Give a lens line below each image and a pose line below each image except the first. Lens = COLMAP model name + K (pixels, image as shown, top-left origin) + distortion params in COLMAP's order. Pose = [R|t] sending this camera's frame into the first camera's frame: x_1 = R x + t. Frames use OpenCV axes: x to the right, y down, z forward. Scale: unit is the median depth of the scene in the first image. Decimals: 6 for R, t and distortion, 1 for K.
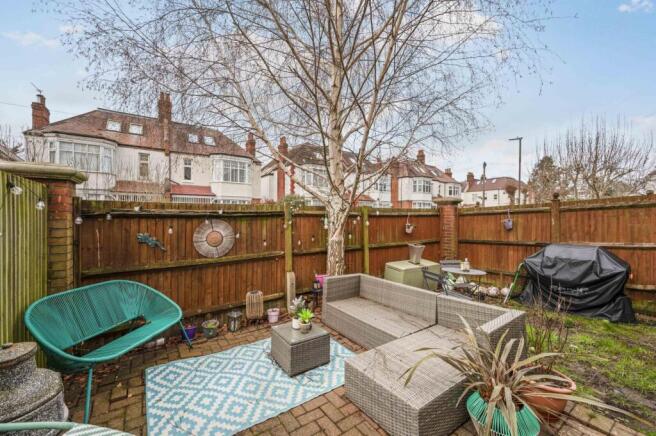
lens RADIAL K [[265.1, 0, 329.0], [0, 265.1, 218.8], [0, 0, 1]] dist [-0.000641, -0.000021]
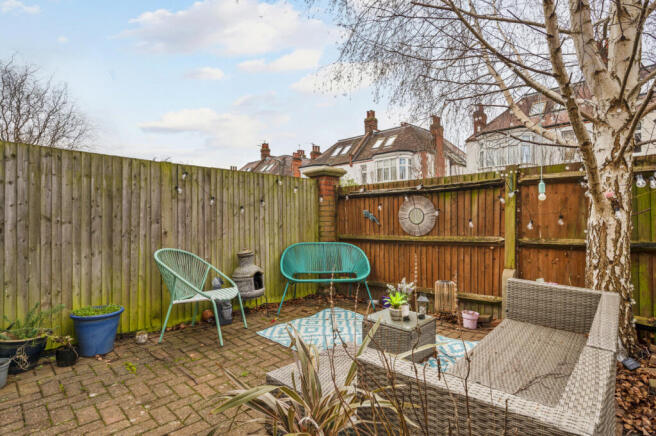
lens RADIAL K [[318.0, 0, 329.1], [0, 318.0, 219.1], [0, 0, 1]] dist [-0.002098, -0.000196]
pose [[0.207123, -0.002187, -0.978312, 0.612446], [0.001415, 0.999997, -0.001936, 0.085889], [0.978314, -0.000983, 0.207126, 0.446410]]
